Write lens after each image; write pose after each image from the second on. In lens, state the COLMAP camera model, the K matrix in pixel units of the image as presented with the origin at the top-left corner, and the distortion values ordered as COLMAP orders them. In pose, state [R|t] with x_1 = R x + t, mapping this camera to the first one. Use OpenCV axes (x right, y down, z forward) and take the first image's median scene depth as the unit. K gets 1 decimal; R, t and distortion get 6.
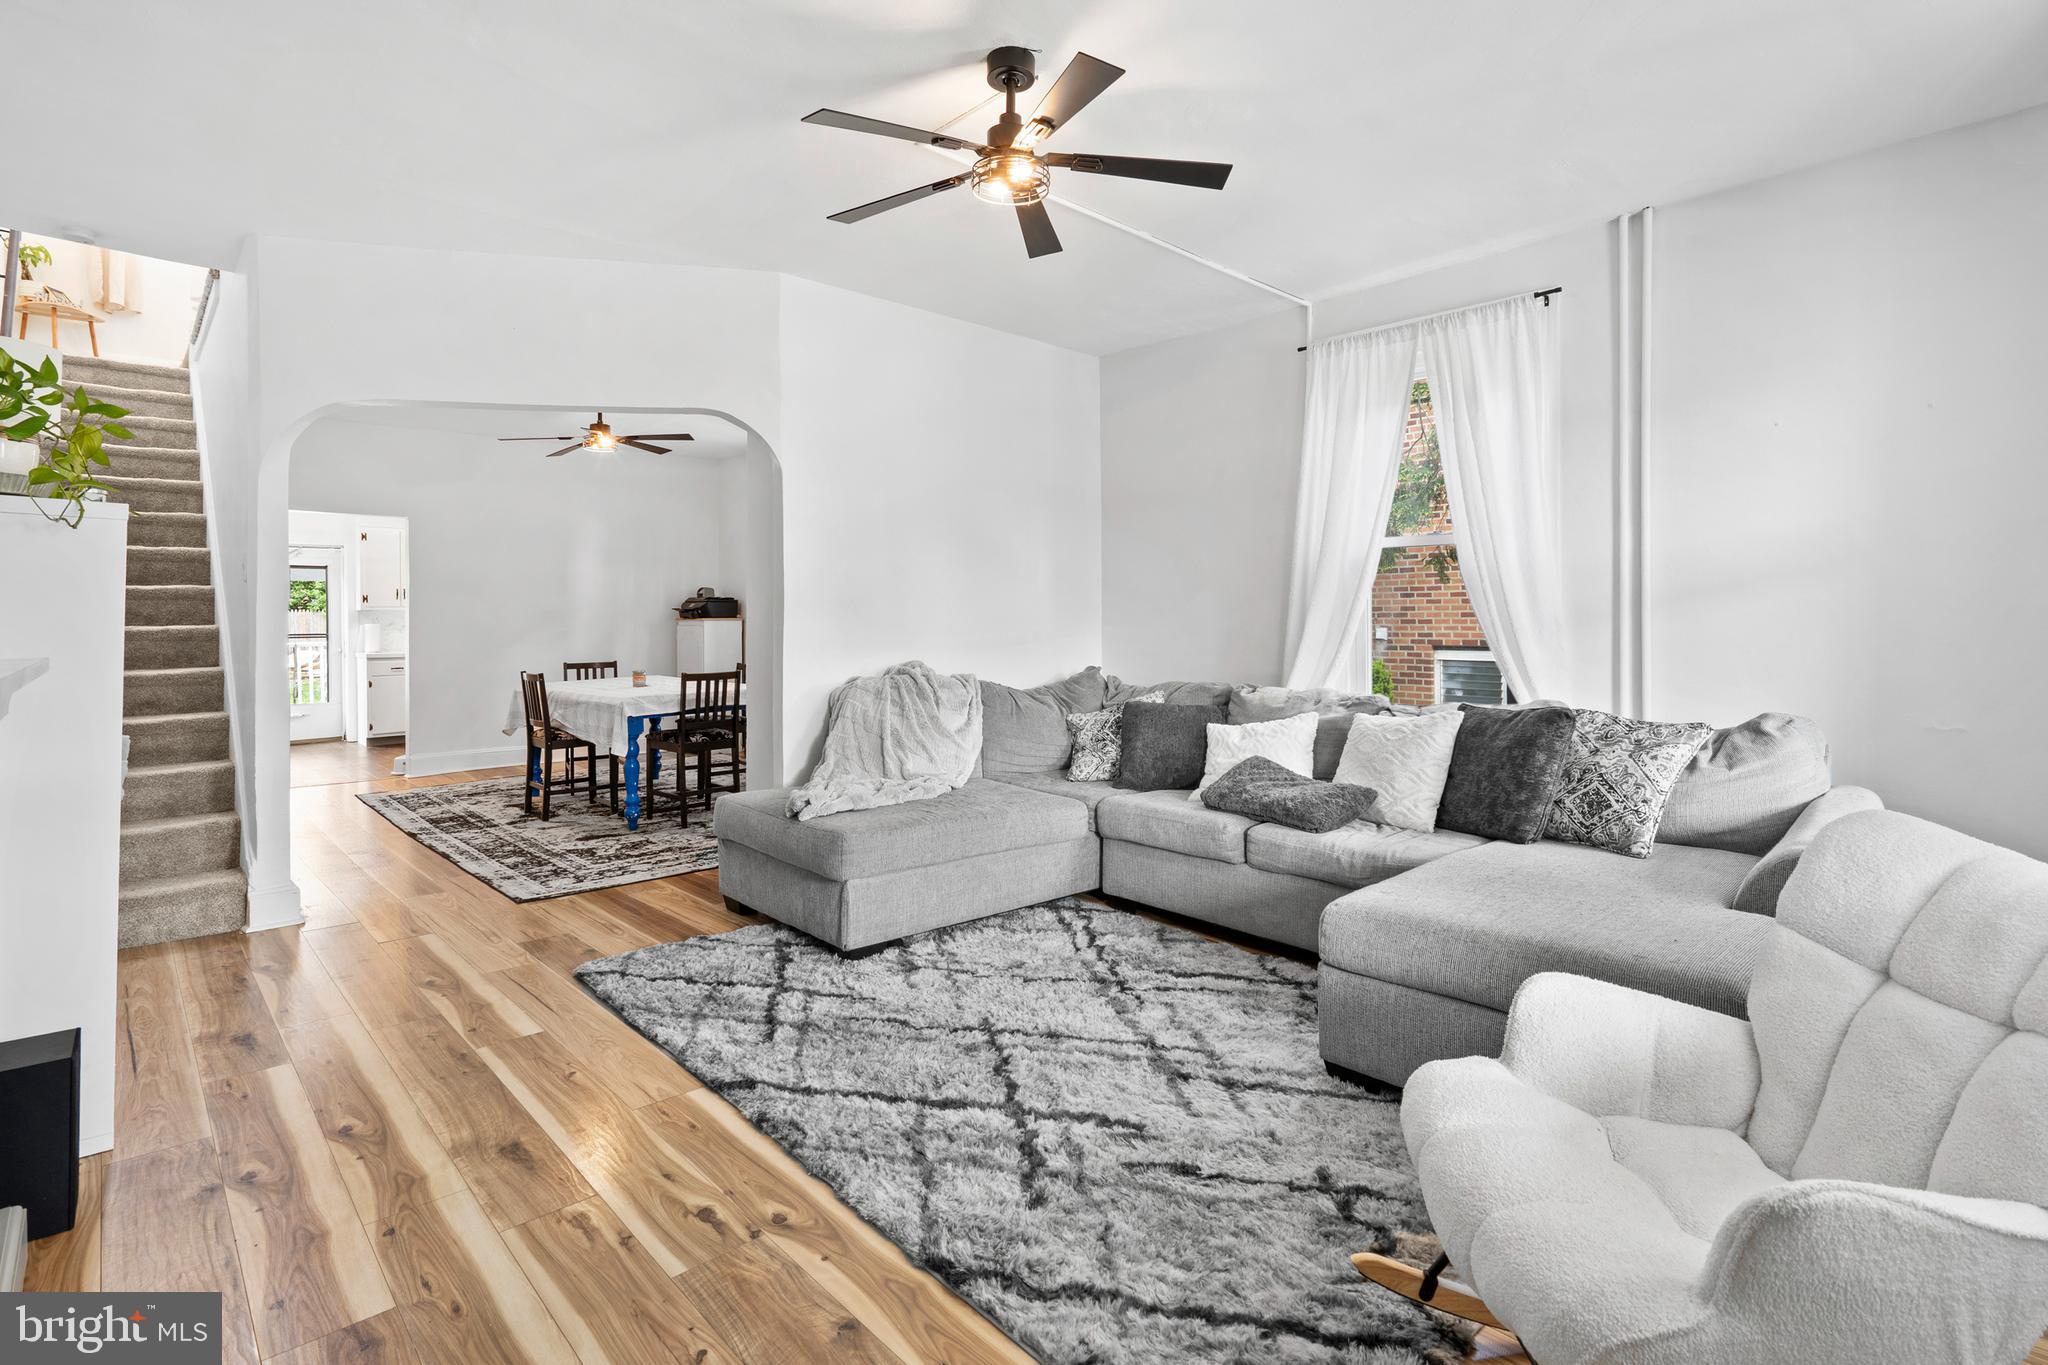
lens RADIAL K [[977.2, 0, 1026.8], [0, 977.2, 615.8], [0, 0, 1]] dist [-0.002002, -0.000072]
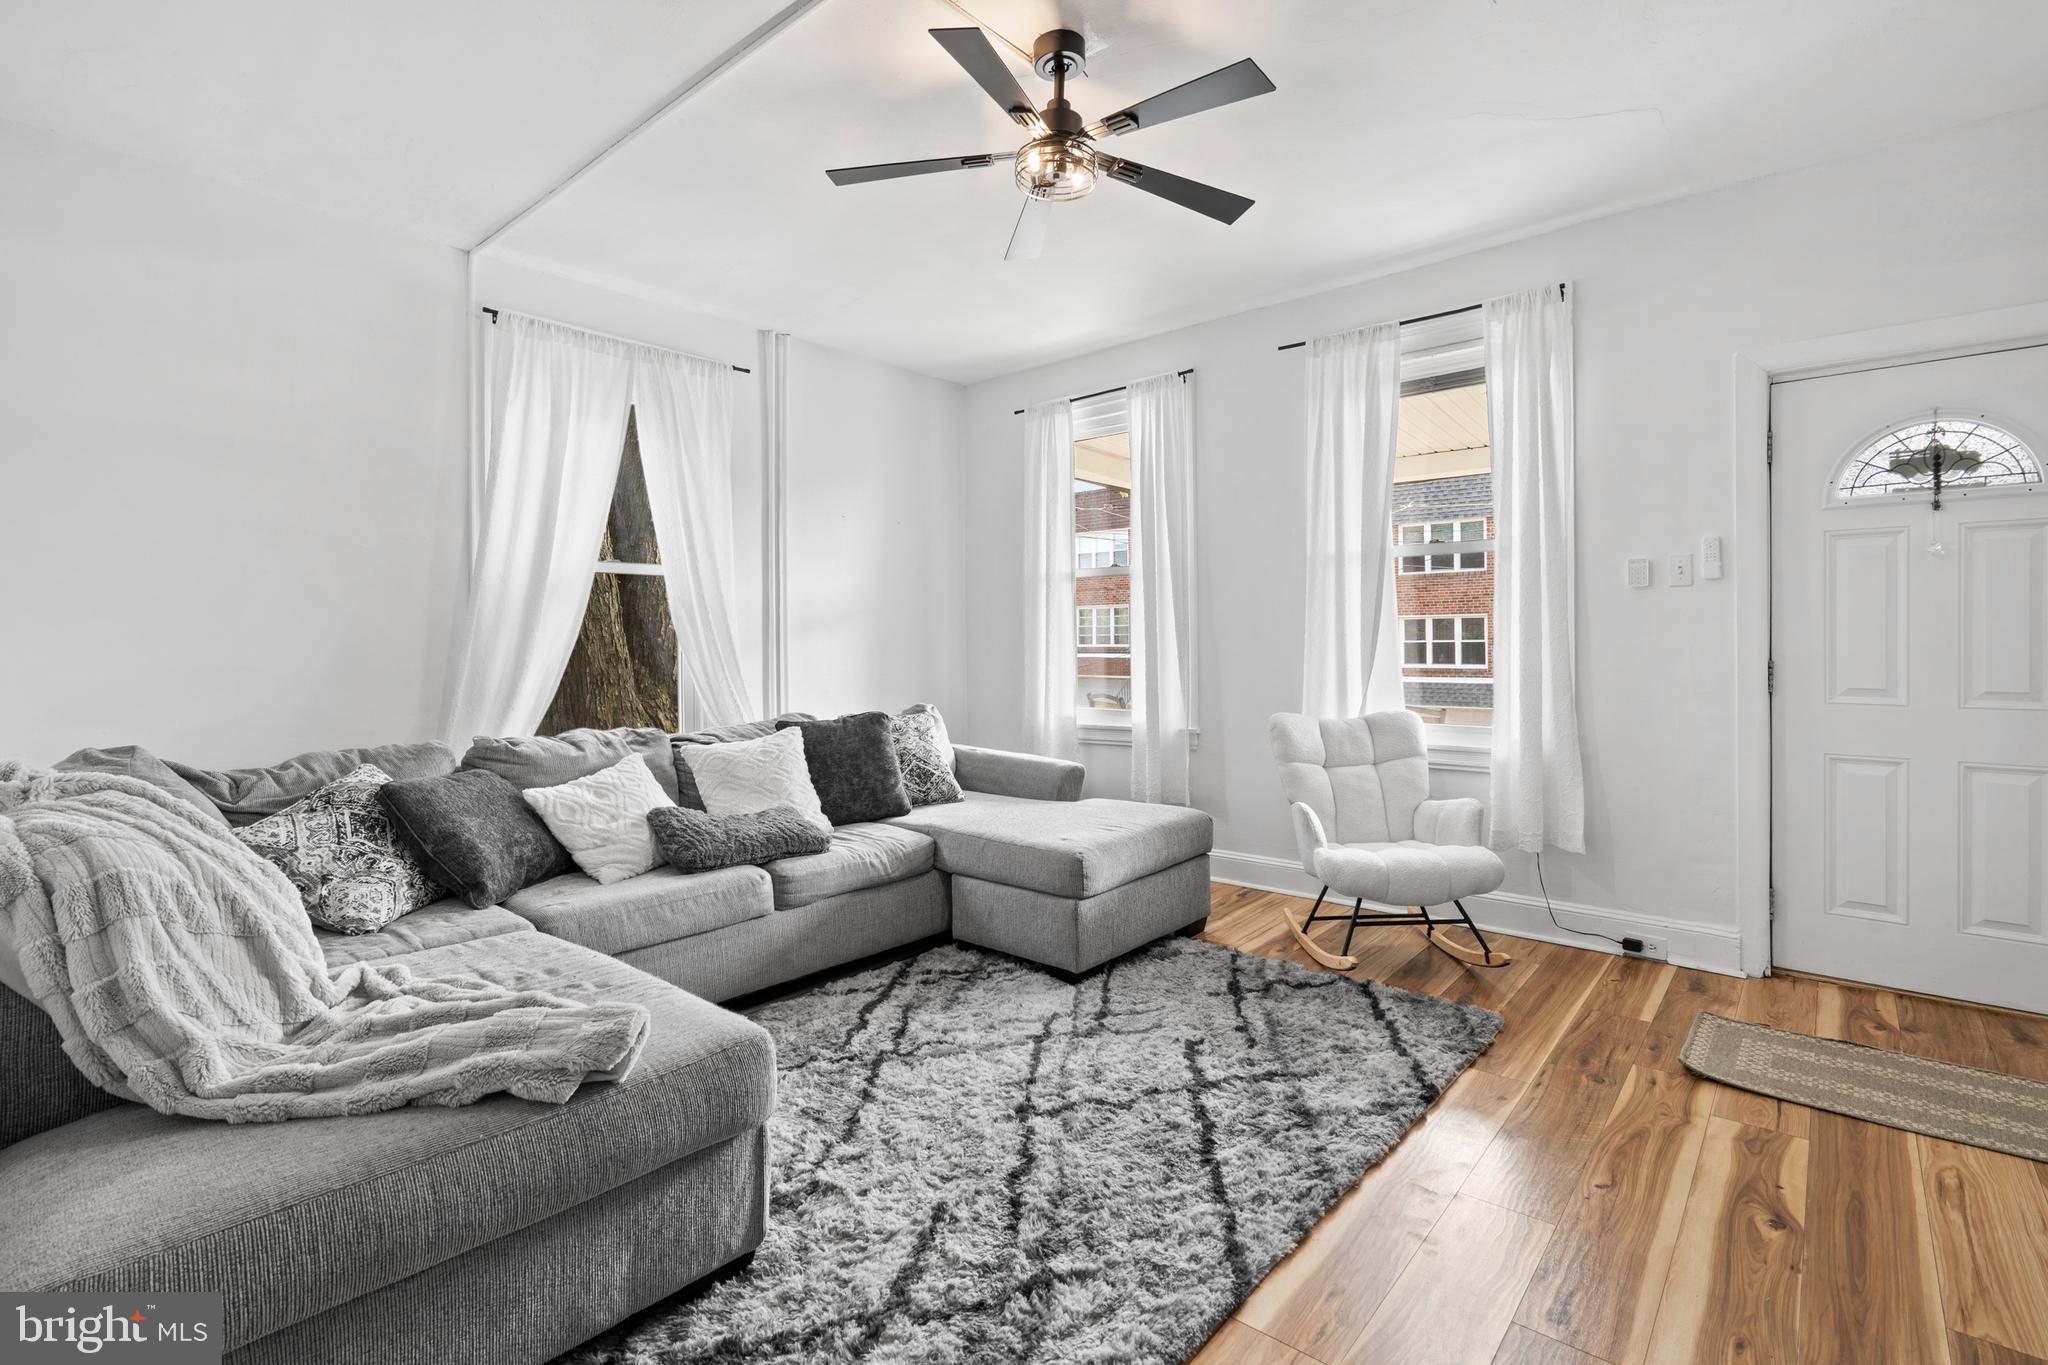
lens RADIAL K [[943.2, 0, 1022.2], [0, 943.2, 648.2], [0, 0, 1]] dist [0.000427, 0.000887]
pose [[-0.088411, -0.003358, 0.996078, -0.892762], [0.013984, 0.999892, 0.004612, 0.006800], [-0.995986, 0.014337, -0.088354, 1.097760]]
